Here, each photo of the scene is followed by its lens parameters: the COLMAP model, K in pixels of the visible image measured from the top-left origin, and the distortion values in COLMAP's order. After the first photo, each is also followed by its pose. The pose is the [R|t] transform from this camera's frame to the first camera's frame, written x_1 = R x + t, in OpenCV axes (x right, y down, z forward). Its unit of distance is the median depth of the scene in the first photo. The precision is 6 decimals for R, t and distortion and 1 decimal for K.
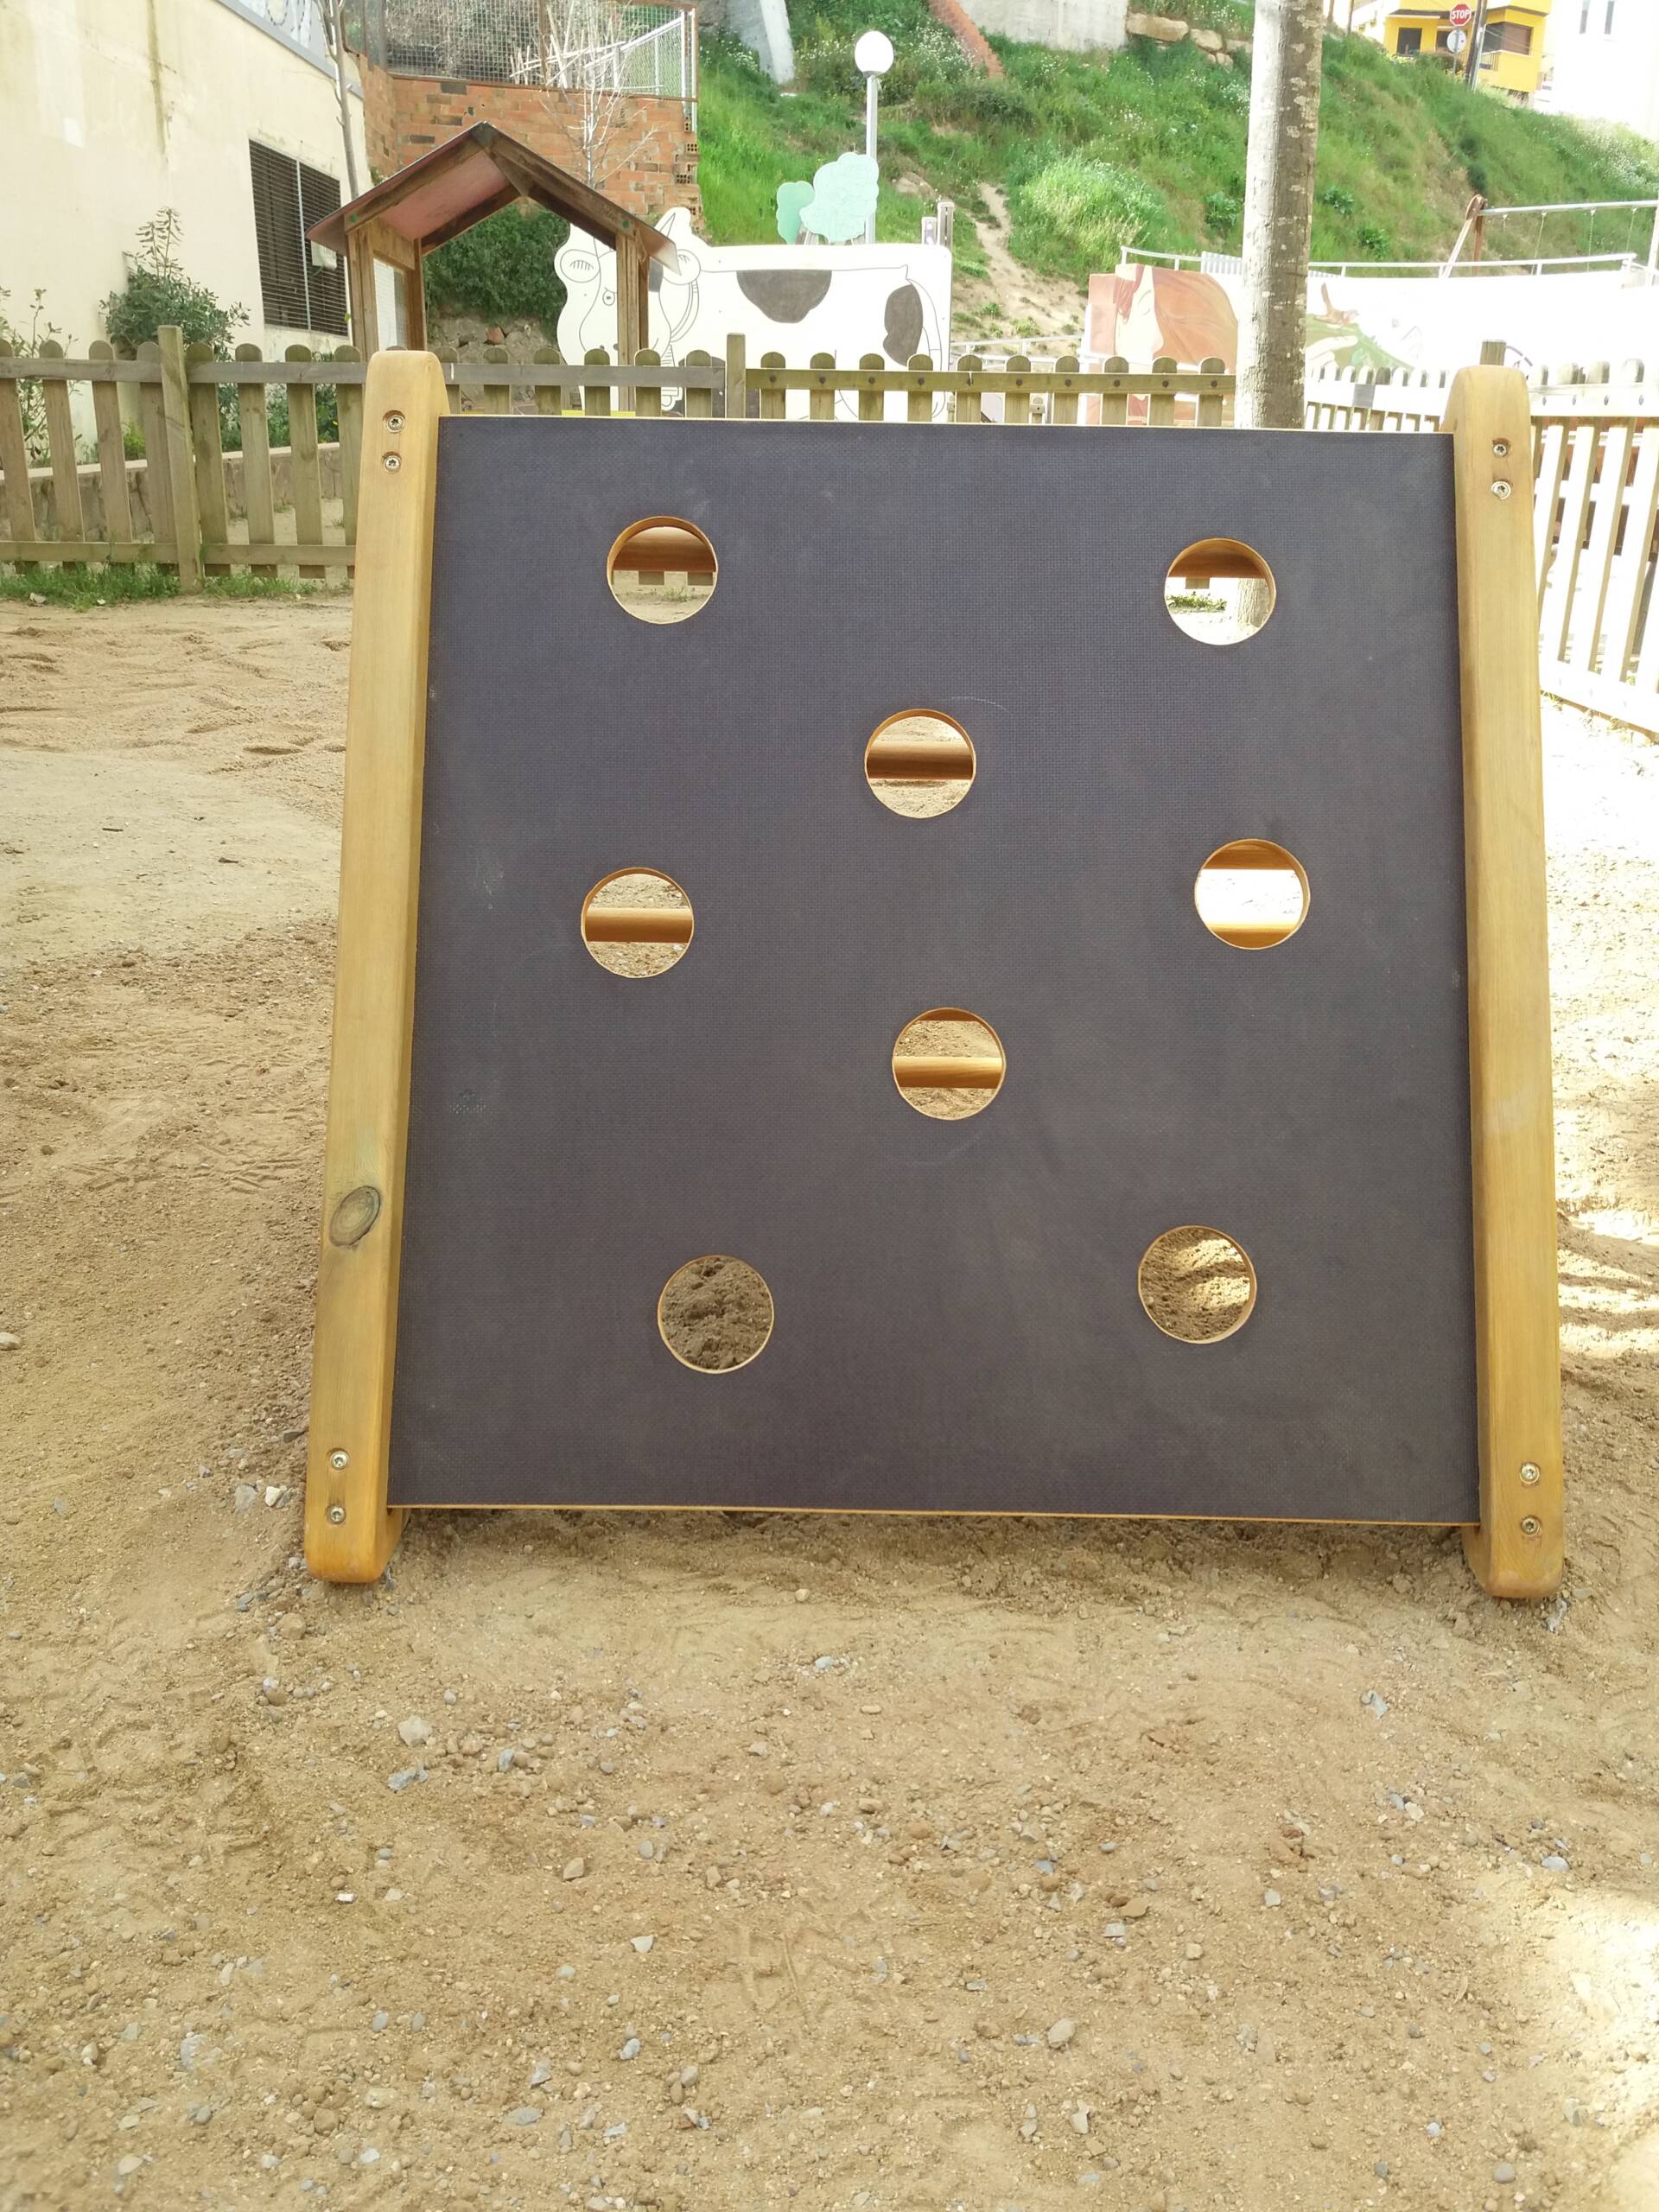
lens RADIAL K [[1822.5, 0, 863.2], [0, 1822.5, 1139.7], [0, 0, 1]] dist [-0.010192, -0.007156]
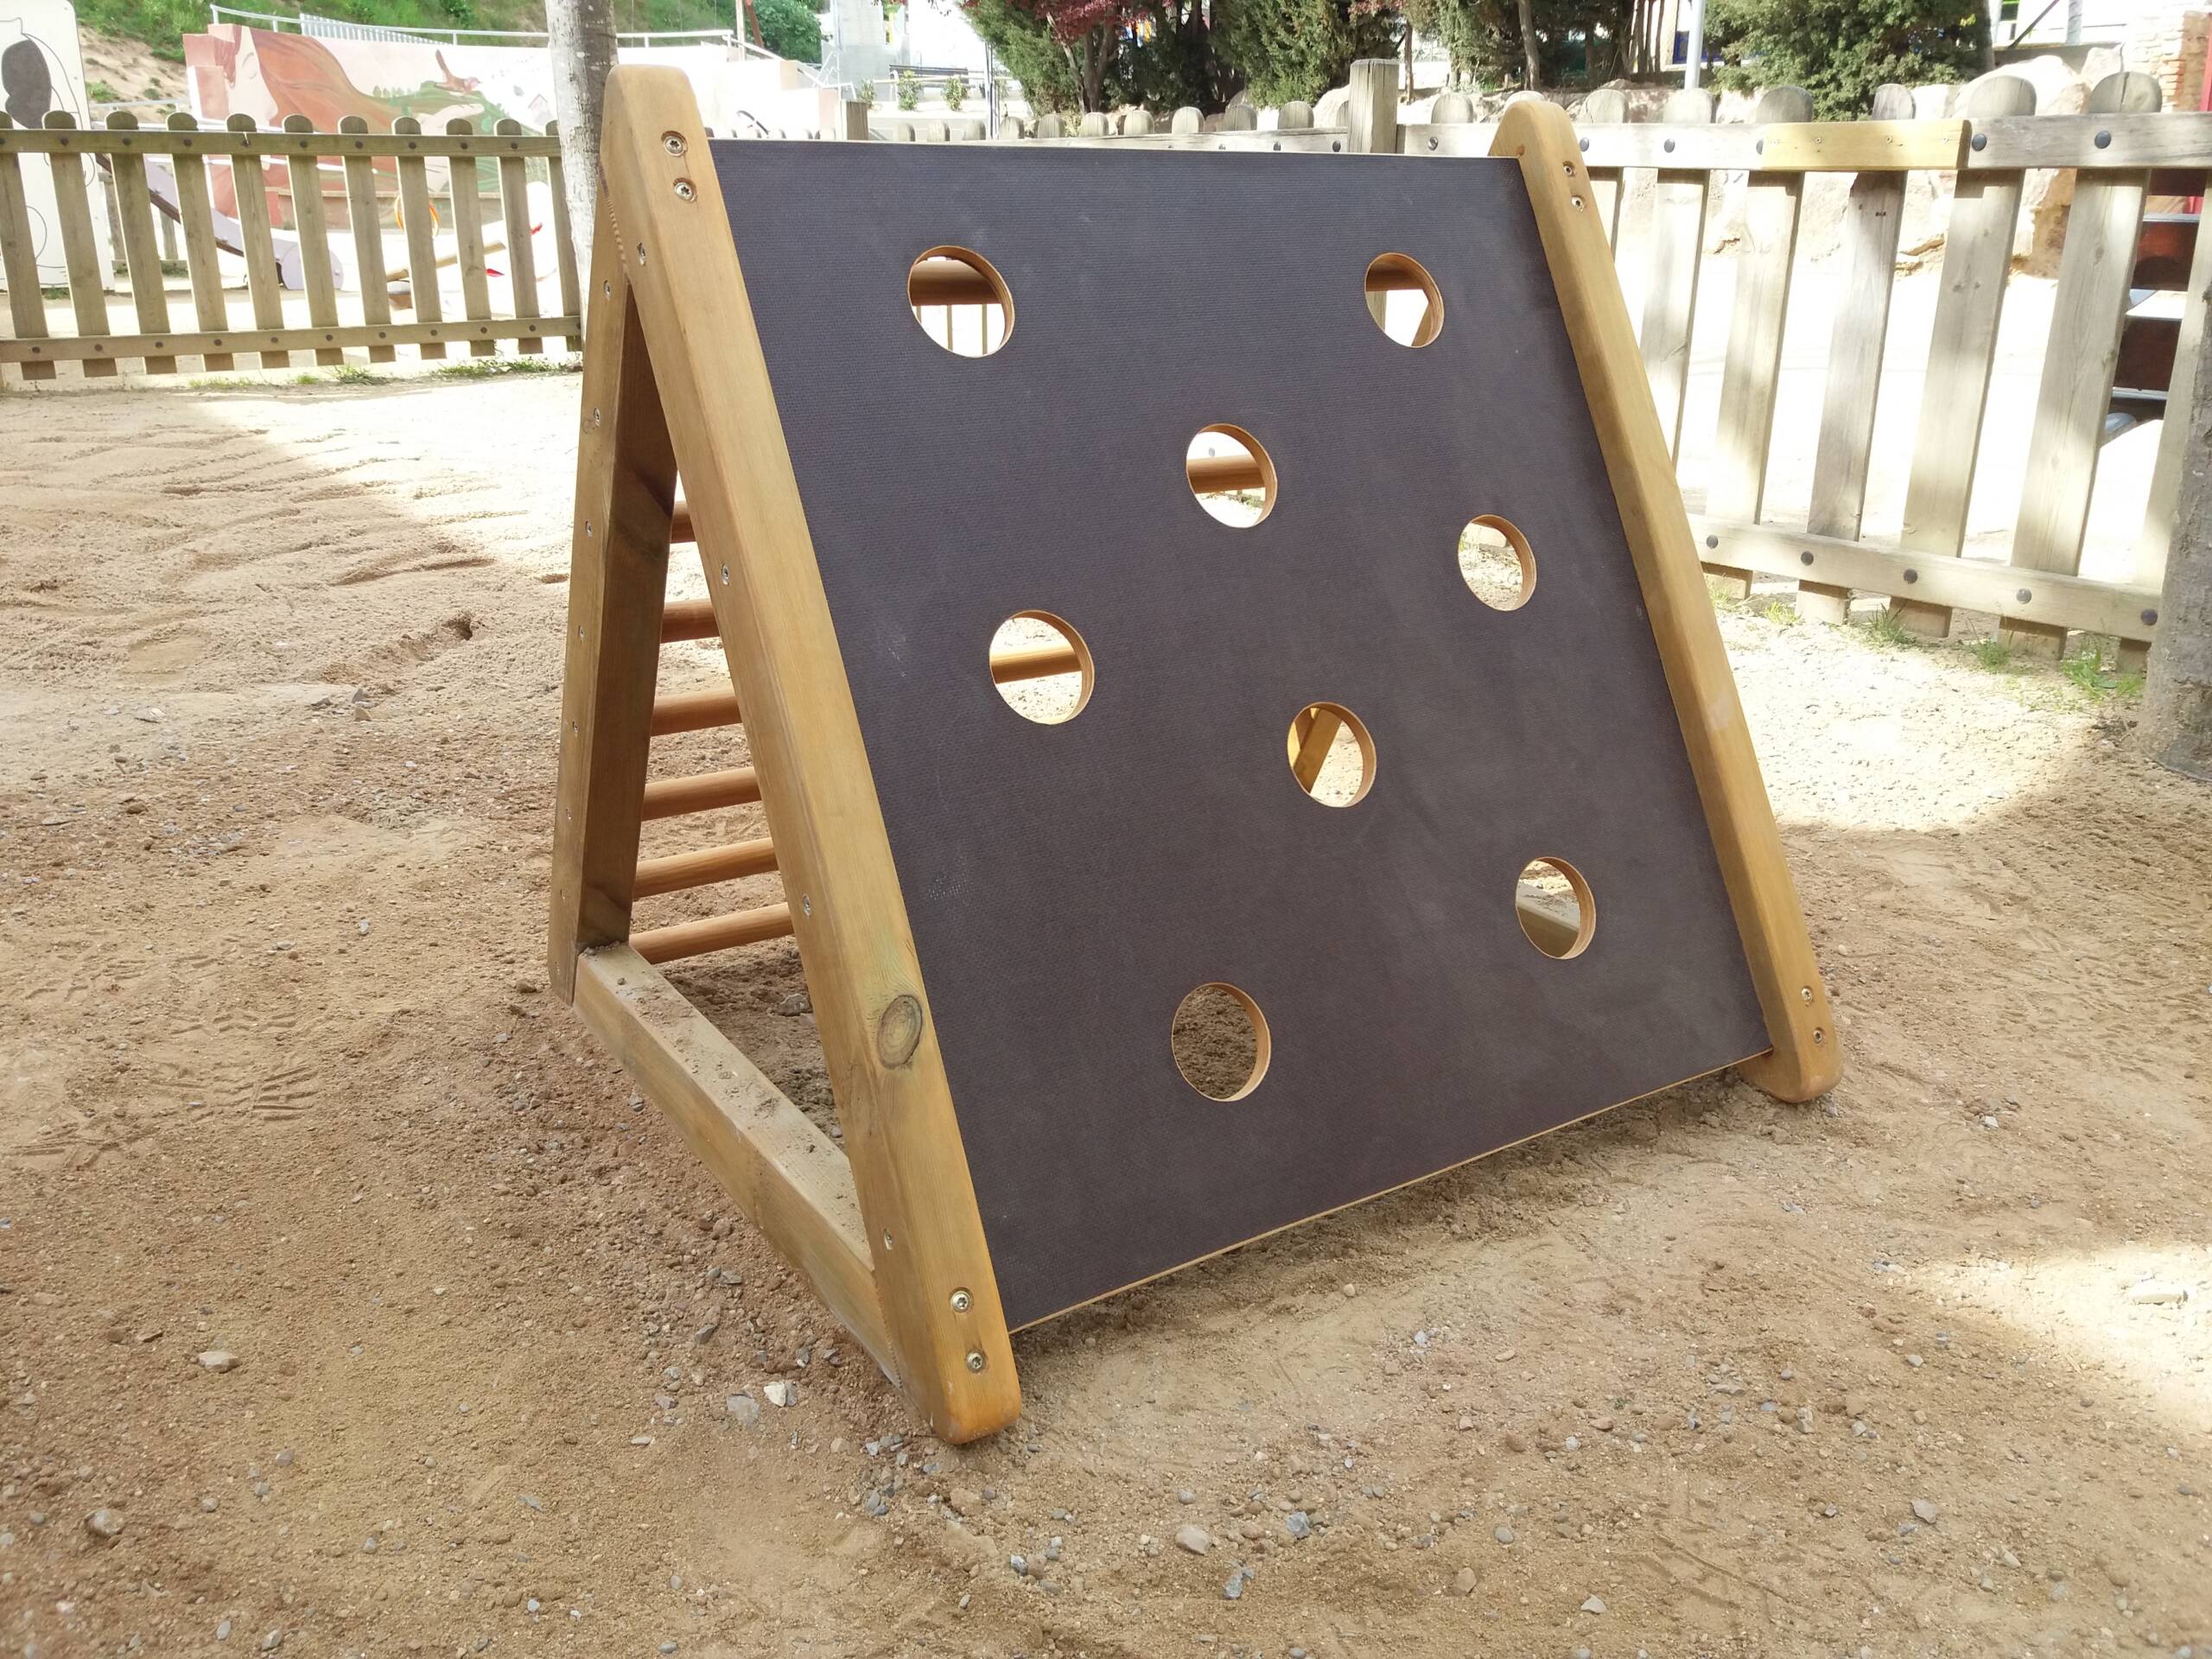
lens RADIAL K [[1822.5, 0, 1150.3], [0, 1822.5, 838.3], [0, 0, 1]] dist [-0.010192, -0.007156]
pose [[0.827354, -0.195870, 0.526422, -0.112282], [0.213513, 0.976545, 0.027781, -0.008604], [-0.519516, 0.089414, 0.849770, 0.032309]]
